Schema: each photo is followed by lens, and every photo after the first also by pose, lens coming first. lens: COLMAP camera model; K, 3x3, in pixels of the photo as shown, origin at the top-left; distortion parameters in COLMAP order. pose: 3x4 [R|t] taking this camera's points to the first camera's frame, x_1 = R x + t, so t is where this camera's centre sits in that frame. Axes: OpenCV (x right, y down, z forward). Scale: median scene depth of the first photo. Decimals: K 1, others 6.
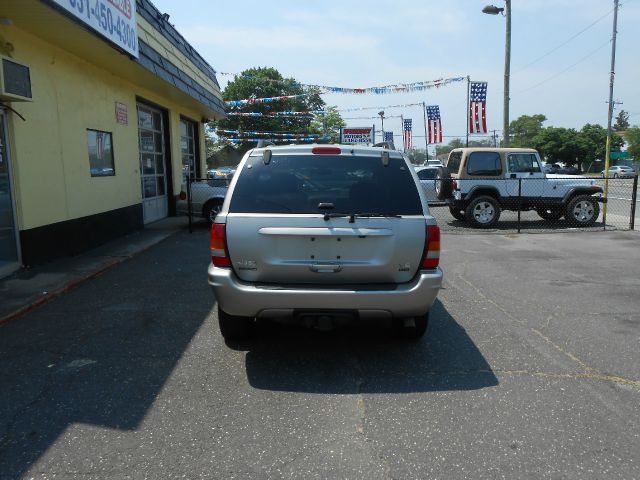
lens RADIAL K [[505.2, 0, 322.8], [0, 505.2, 237.5], [0, 0, 1]] dist [-0.037452, 0.060261]
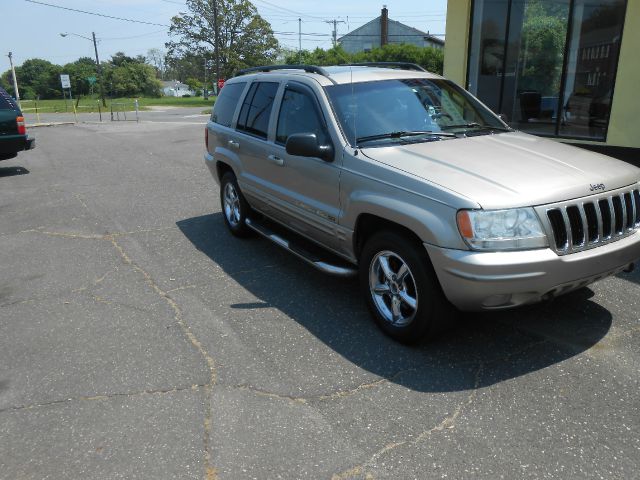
lens RADIAL K [[505.2, 0, 322.8], [0, 505.2, 237.5], [0, 0, 1]] dist [-0.037452, 0.060261]
pose [[-0.868454, 0.173037, -0.464593, 0.504587], [-0.039807, 0.909749, 0.413247, -0.271807], [0.494170, 0.377380, -0.783186, 1.823938]]
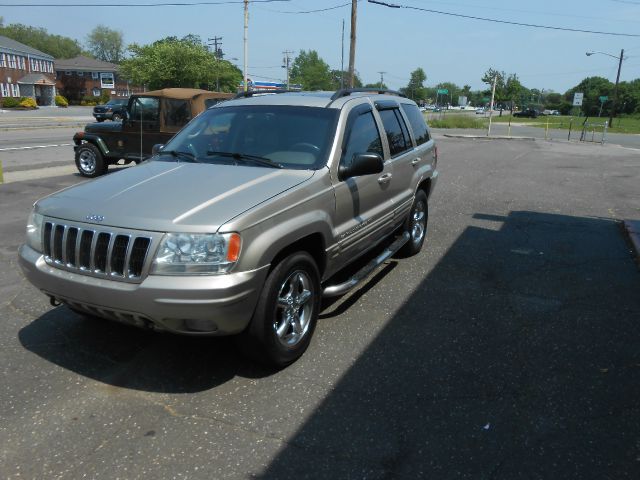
lens RADIAL K [[505.2, 0, 322.8], [0, 505.2, 237.5], [0, 0, 1]] dist [-0.037452, 0.060261]
pose [[-0.888718, -0.128687, 0.440023, -0.463978], [0.052922, 0.924583, 0.377287, -0.280069], [-0.455390, 0.358589, -0.814883, 1.860170]]
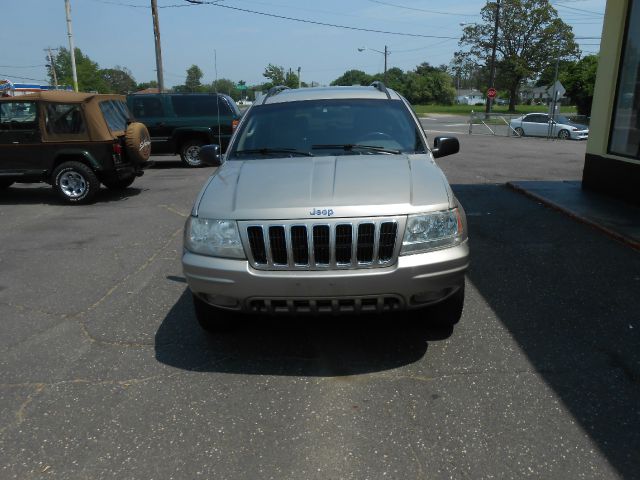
lens RADIAL K [[505.2, 0, 322.8], [0, 505.2, 237.5], [0, 0, 1]] dist [-0.037452, 0.060261]
pose [[-0.998341, 0.015194, 0.055536, -0.039194], [0.036238, 0.915367, 0.400986, -0.302789], [-0.044744, 0.402333, -0.914399, 2.032751]]
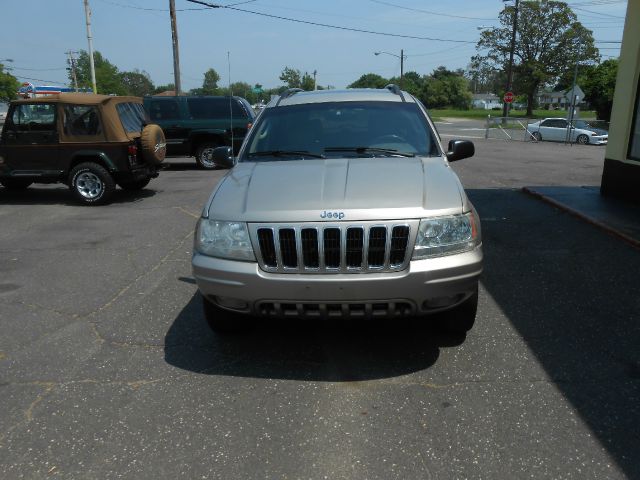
lens RADIAL K [[505.2, 0, 322.8], [0, 505.2, 237.5], [0, 0, 1]] dist [-0.037452, 0.060261]
pose [[-0.996491, 0.003408, 0.083633, -0.042463], [0.036184, 0.918524, 0.393706, -0.299534], [-0.075477, 0.395351, -0.915424, 2.026339]]
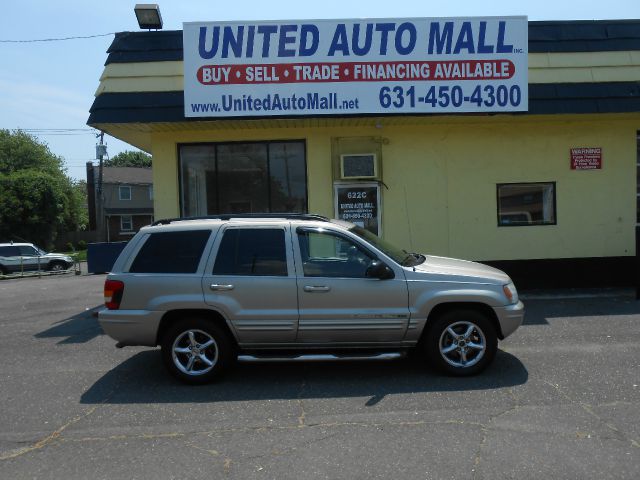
lens RADIAL K [[505.2, 0, 322.8], [0, 505.2, 237.5], [0, 0, 1]] dist [-0.037452, 0.060261]
pose [[-0.021125, 0.053206, -0.998360, 1.155021], [-0.110462, 0.992345, 0.055223, -0.204650], [0.993656, 0.111447, -0.015086, 1.130871]]
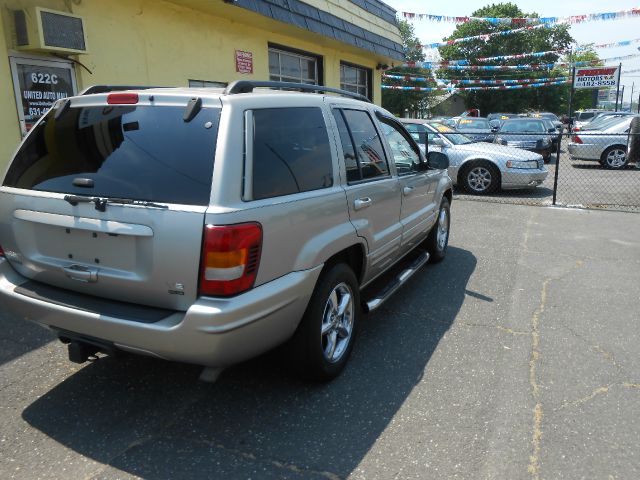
lens RADIAL K [[505.2, 0, 322.8], [0, 505.2, 237.5], [0, 0, 1]] dist [-0.037452, 0.060261]
pose [[0.895044, 0.098655, -0.434930, 0.399534], [-0.056062, 0.992379, 0.109730, -0.055441], [0.442441, -0.073830, 0.893754, 0.364847]]
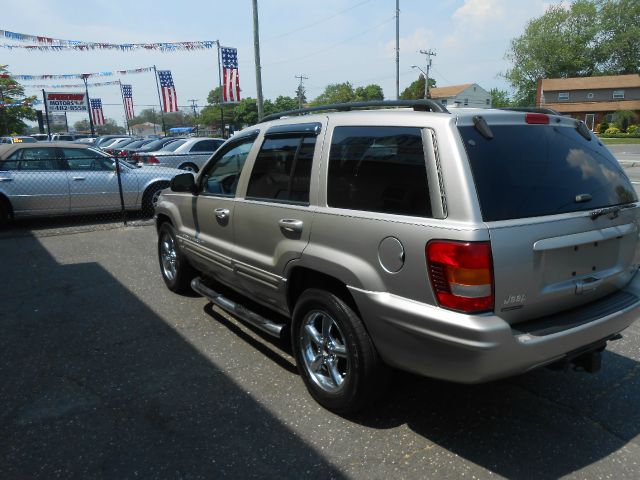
lens RADIAL K [[505.2, 0, 322.8], [0, 505.2, 237.5], [0, 0, 1]] dist [-0.037452, 0.060261]
pose [[0.831309, -0.120071, 0.542686, -0.459237], [0.088676, 0.992532, 0.083763, -0.067278], [-0.548691, -0.021510, 0.835749, 0.416139]]
